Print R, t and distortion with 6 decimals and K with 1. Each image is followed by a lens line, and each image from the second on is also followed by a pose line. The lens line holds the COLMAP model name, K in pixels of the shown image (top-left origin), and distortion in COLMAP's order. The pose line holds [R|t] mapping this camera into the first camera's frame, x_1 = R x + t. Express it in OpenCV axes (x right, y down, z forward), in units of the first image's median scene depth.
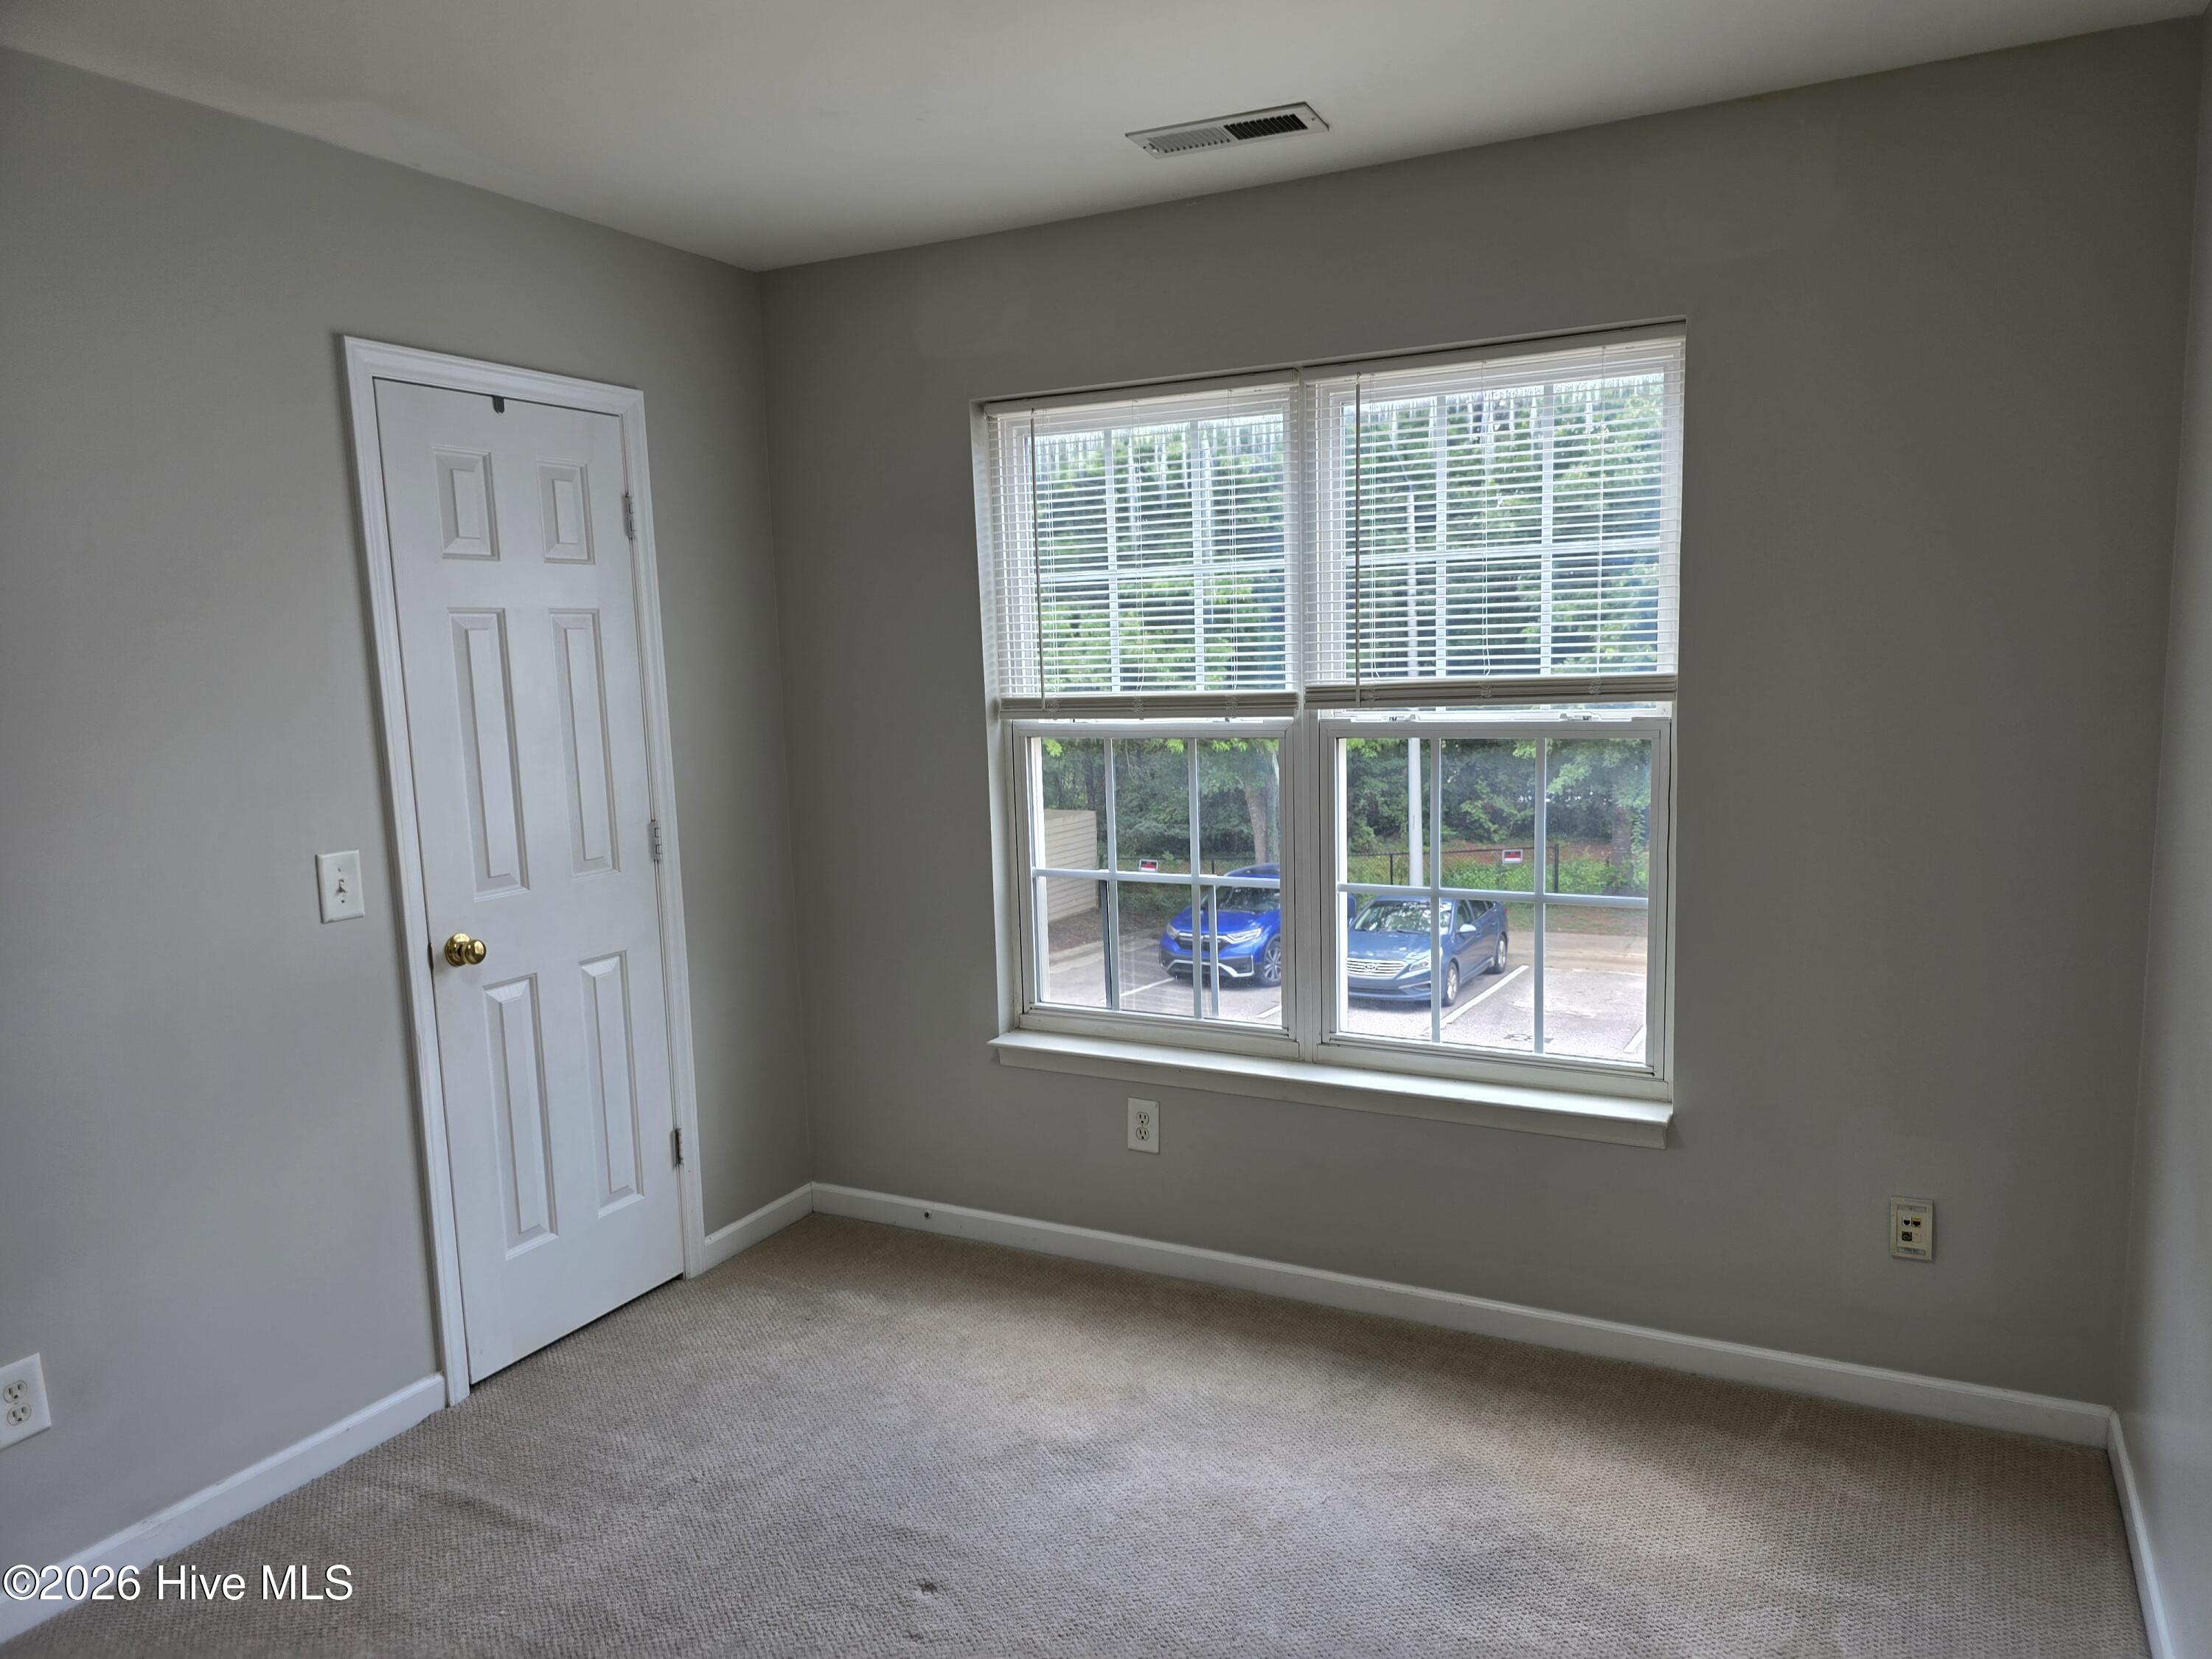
lens RADIAL K [[1552.9, 0, 1098.8], [0, 1552.9, 836.7], [0, 0, 1]] dist [0.045588, -0.005548]
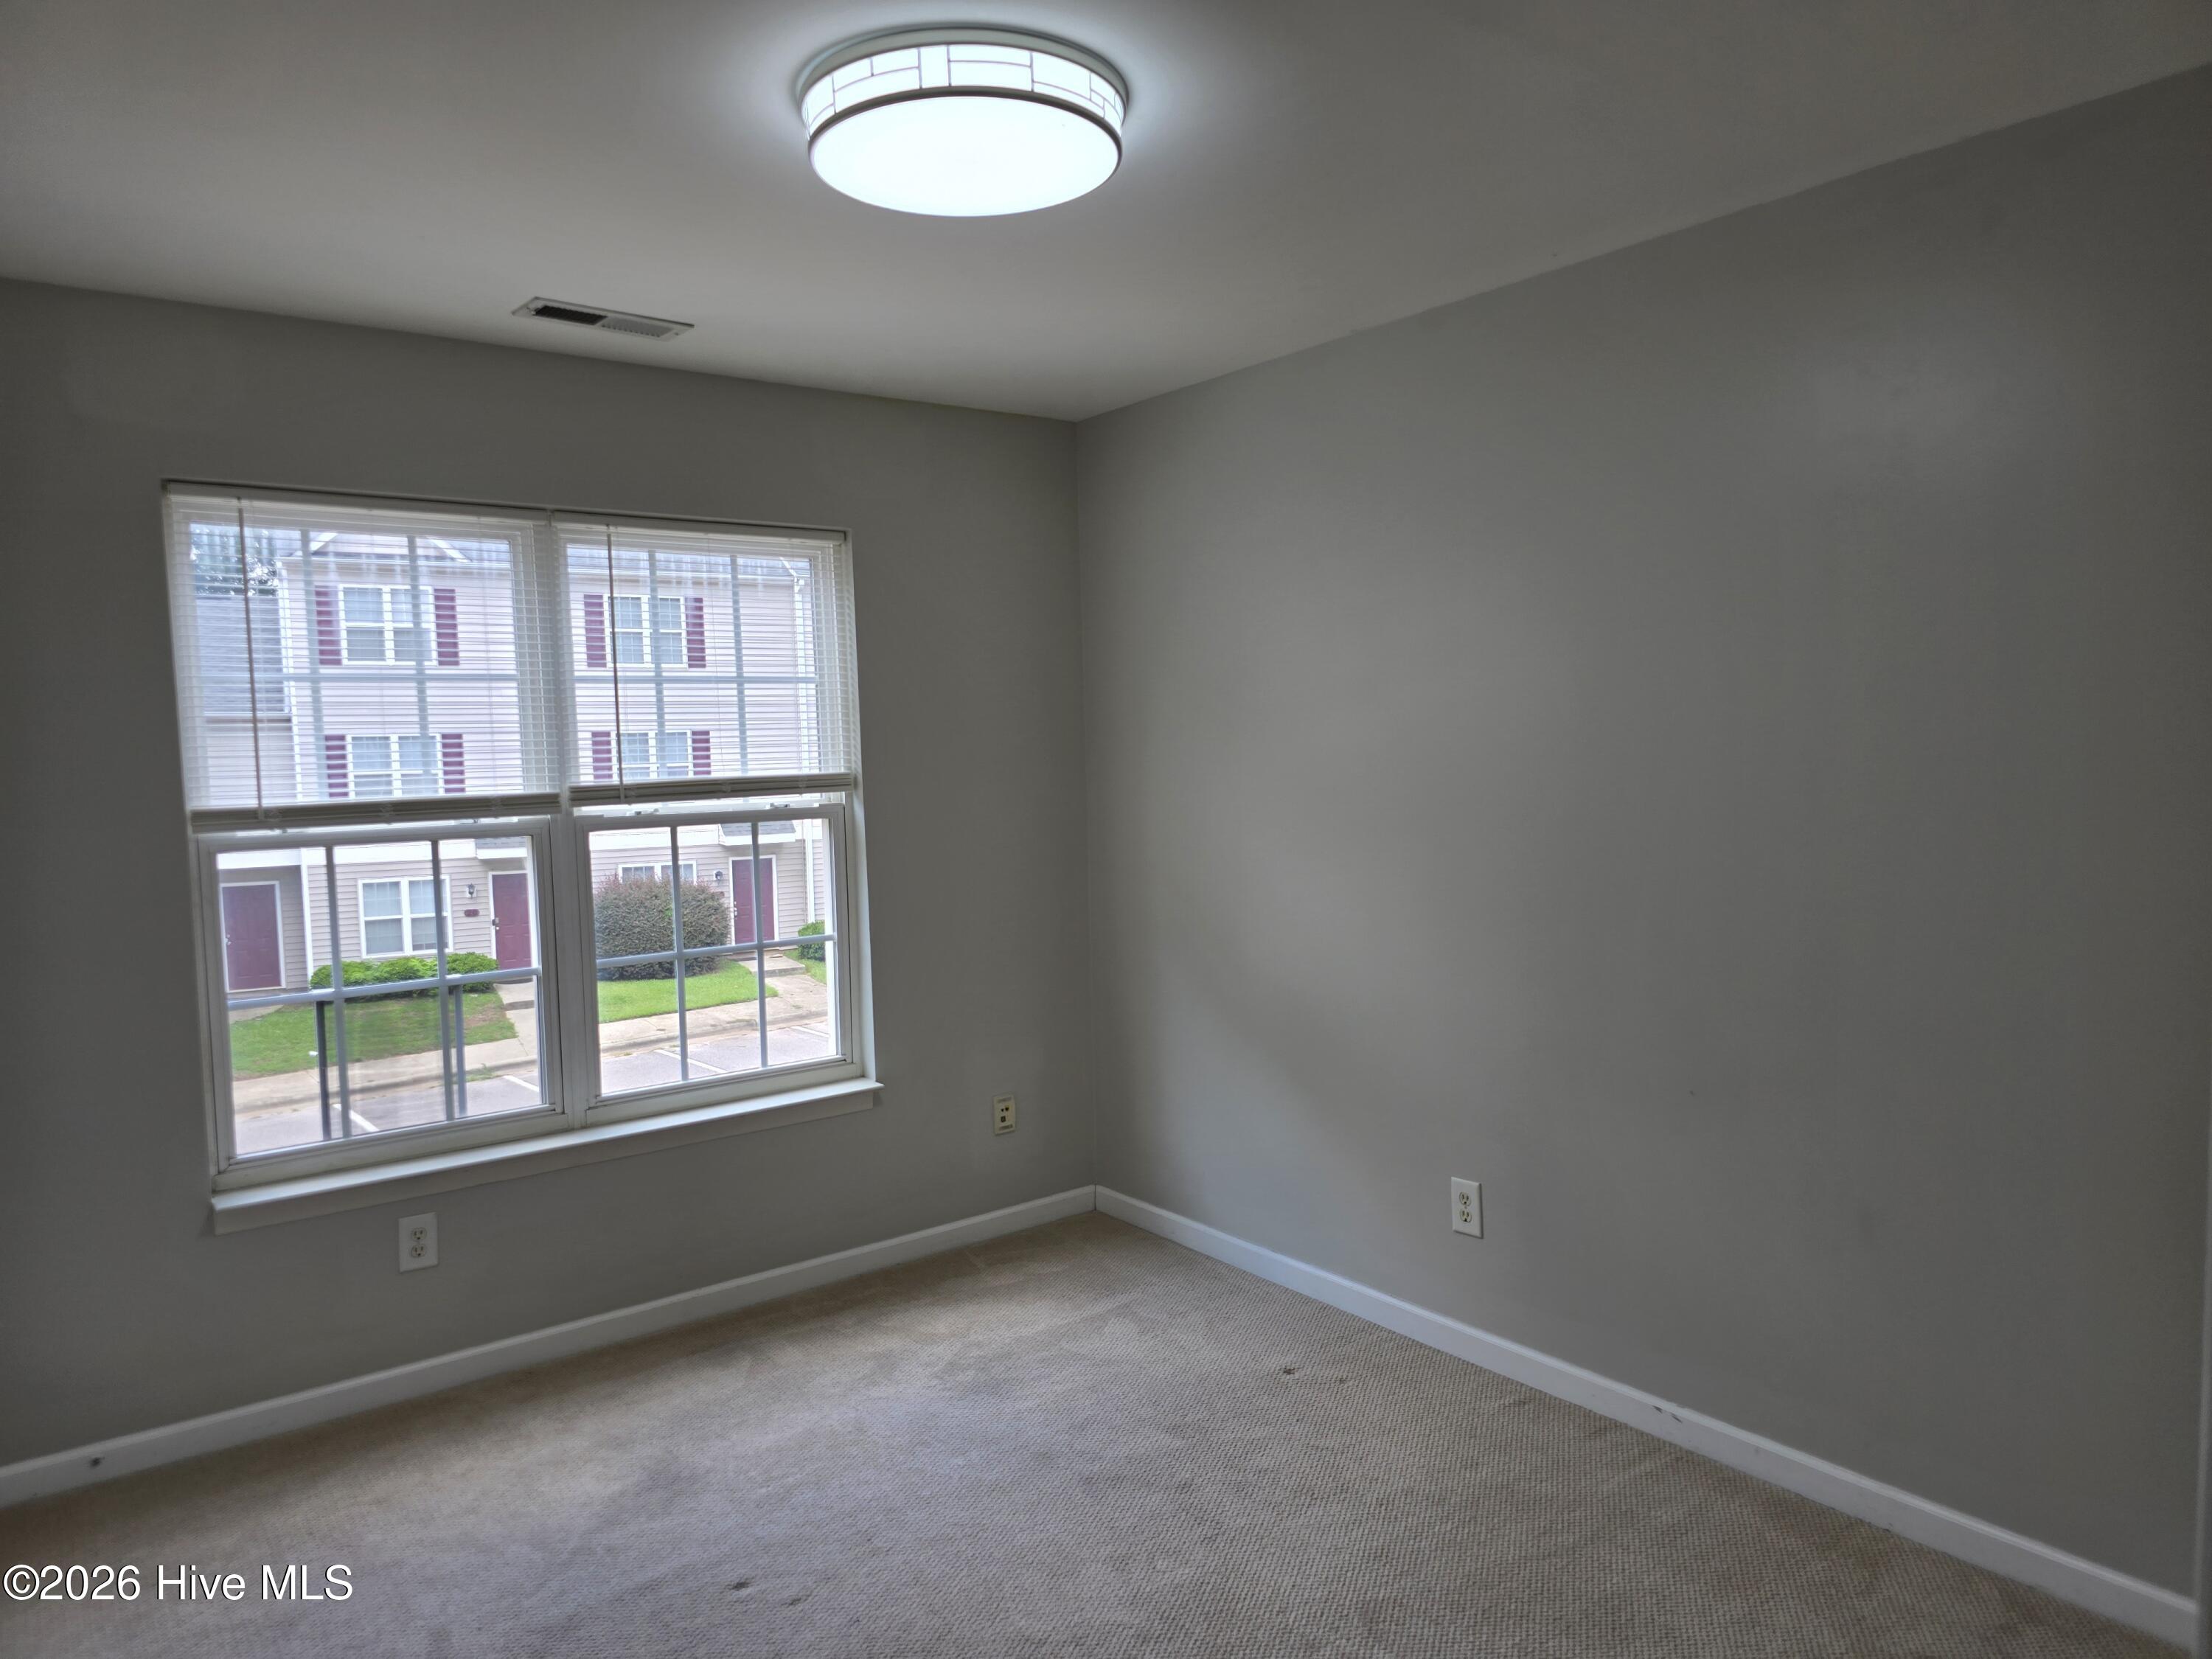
lens RADIAL K [[1552.9, 0, 1111.2], [0, 1552.9, 838.3], [0, 0, 1]] dist [0.045588, -0.005548]
pose [[0.412404, -0.041237, 0.910067, -0.740048], [0.135493, 0.990641, -0.016512, 0.011552], [-0.900869, 0.130118, 0.414132, 0.185462]]
